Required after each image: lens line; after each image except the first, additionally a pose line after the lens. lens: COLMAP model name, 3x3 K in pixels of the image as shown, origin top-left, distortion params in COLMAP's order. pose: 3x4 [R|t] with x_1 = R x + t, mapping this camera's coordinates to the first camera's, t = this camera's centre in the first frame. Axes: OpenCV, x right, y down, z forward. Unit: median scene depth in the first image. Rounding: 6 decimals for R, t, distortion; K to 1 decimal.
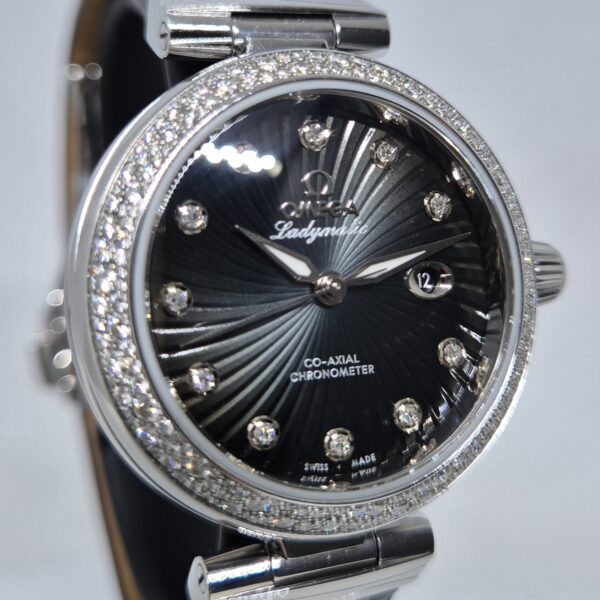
lens RADIAL K [[1150.3, 0, 316.1], [0, 1150.3, 241.9], [0, 0, 1]] dist [0.048525, 0.000000]
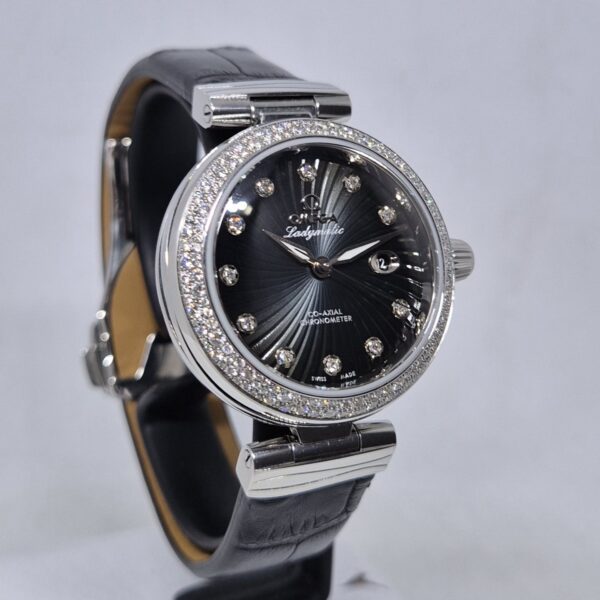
lens RADIAL K [[1150.3, 0, 303.0], [0, 1150.3, 264.9], [0, 0, 1]] dist [0.048525, 0.000000]
pose [[0.998735, -0.042454, 0.026930, -0.056419], [0.043506, 0.998261, -0.039766, 0.098080], [-0.025195, 0.040887, 0.998846, -0.584677]]
